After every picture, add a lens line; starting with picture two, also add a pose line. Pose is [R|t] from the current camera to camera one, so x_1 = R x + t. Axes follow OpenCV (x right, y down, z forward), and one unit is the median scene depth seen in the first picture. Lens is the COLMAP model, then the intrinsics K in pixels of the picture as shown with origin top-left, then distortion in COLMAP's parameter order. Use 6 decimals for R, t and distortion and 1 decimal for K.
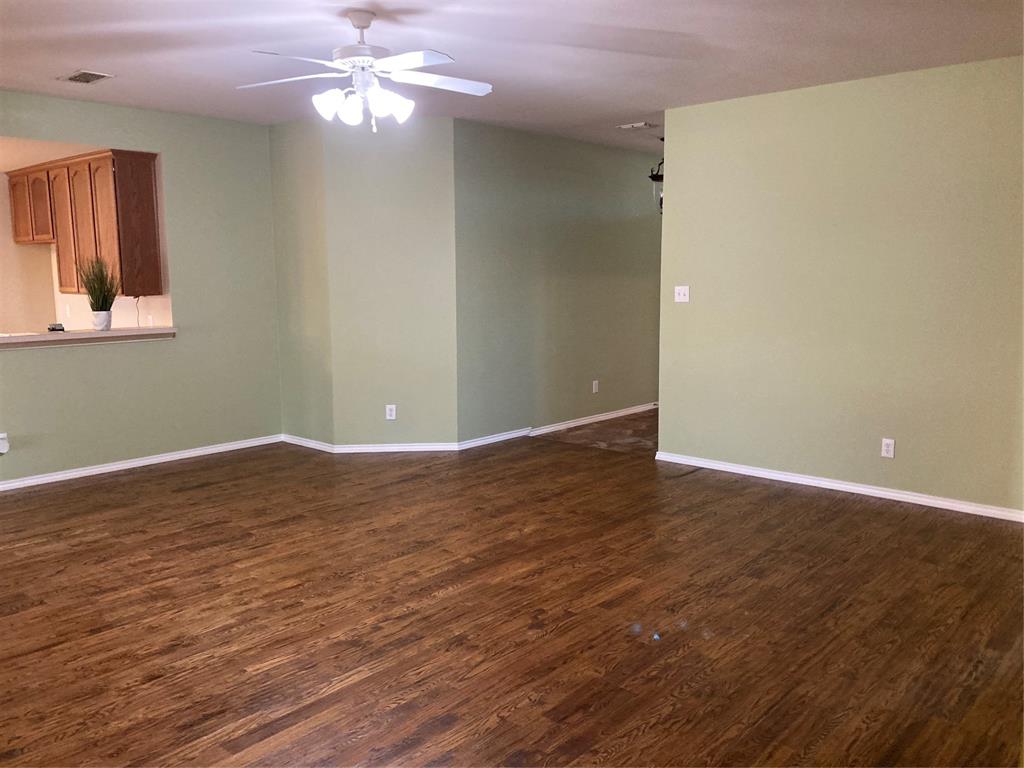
lens RADIAL K [[832.9, 0, 499.1], [0, 832.9, 381.9], [0, 0, 1]] dist [0.042910, -0.055067]
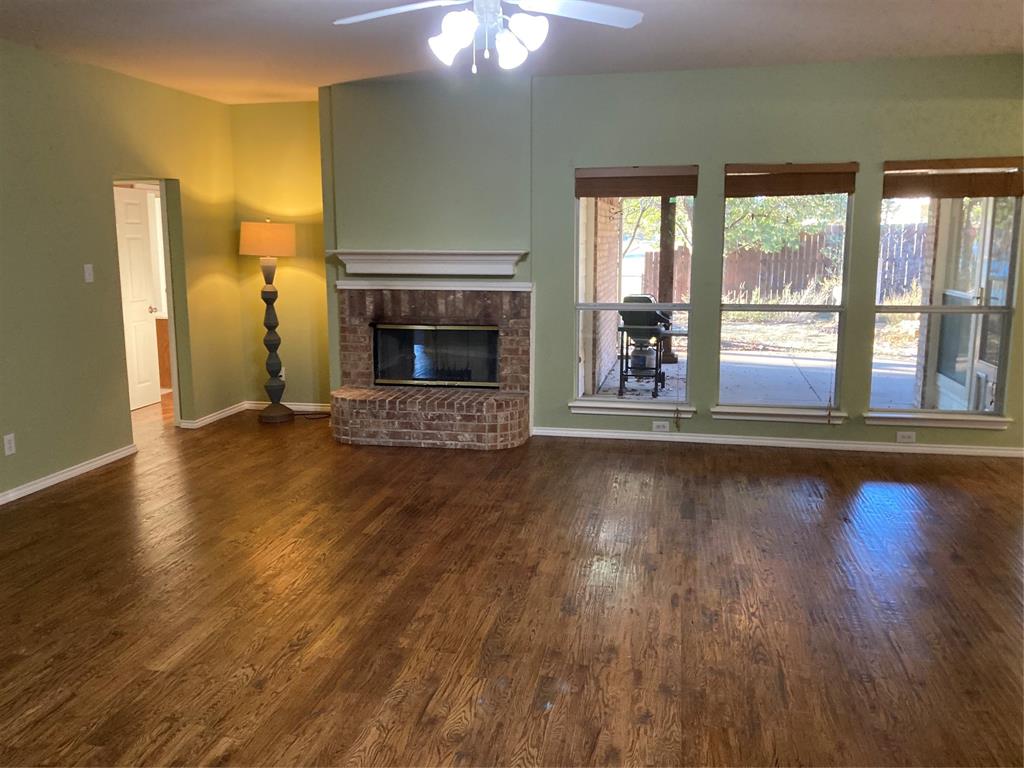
lens RADIAL K [[832.9, 0, 499.1], [0, 832.9, 381.9], [0, 0, 1]] dist [0.042910, -0.055067]
pose [[-0.859342, 0.096130, -0.502285, 0.263756], [-0.060666, 0.956077, 0.286770, -0.246402], [0.507791, 0.276905, -0.815765, 1.752102]]
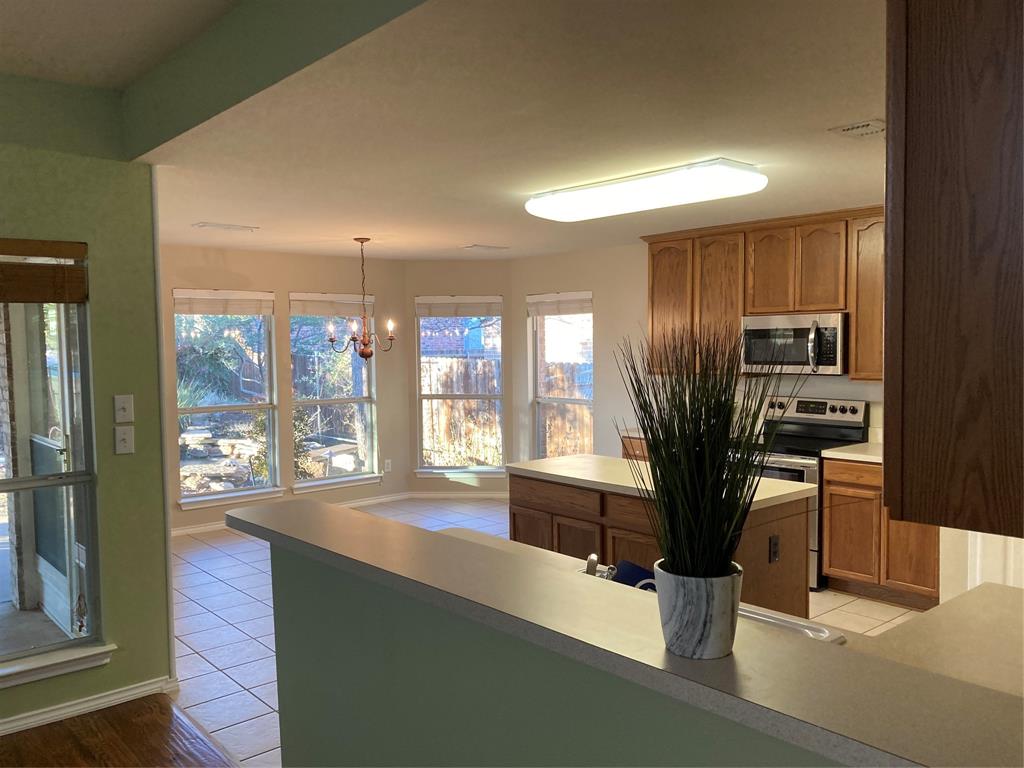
lens RADIAL K [[832.9, 0, 499.1], [0, 832.9, 381.9], [0, 0, 1]] dist [0.042910, -0.055067]
pose [[-0.127970, 0.054941, -0.990255, -0.384560], [-0.123303, 0.989836, 0.070853, -0.229768], [0.984083, 0.131169, -0.119895, 1.522961]]
